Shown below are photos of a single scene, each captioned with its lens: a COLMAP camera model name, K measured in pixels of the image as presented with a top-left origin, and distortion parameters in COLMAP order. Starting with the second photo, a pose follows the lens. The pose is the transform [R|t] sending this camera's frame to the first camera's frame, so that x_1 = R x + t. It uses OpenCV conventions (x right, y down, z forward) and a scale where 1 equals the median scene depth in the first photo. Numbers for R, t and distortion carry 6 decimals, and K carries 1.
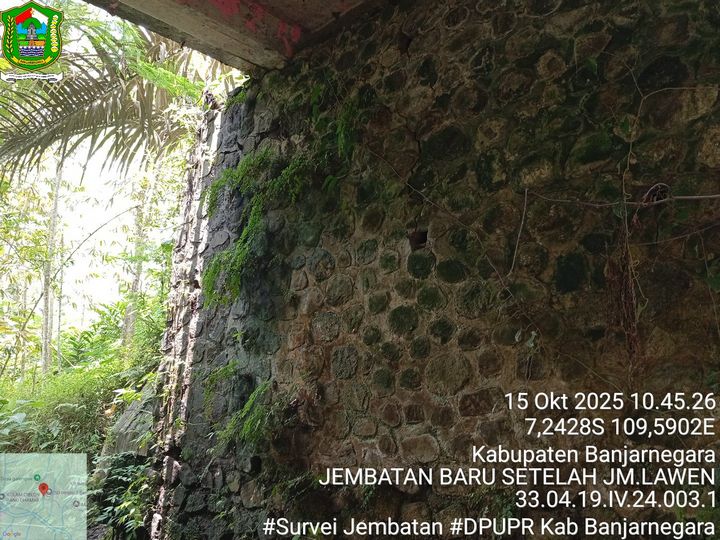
lens RADIAL K [[555.8, 0, 357.9], [0, 555.8, 270.4], [0, 0, 1]] dist [0.118578, -0.252013]
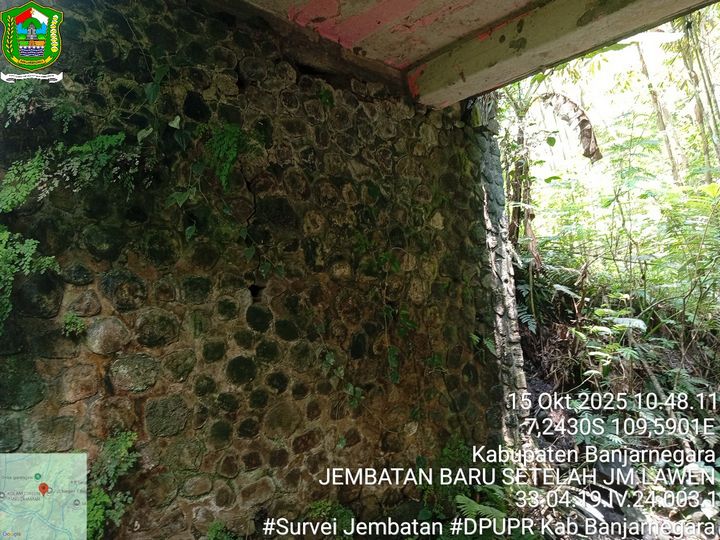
lens RADIAL K [[555.8, 0, 357.9], [0, 555.8, 270.4], [0, 0, 1]] dist [0.118578, -0.252013]
pose [[0.096260, 0.136654, 0.985931, -0.968105], [-0.216542, 0.969681, -0.113260, -0.019860], [-0.971516, -0.202593, 0.122933, 0.722235]]
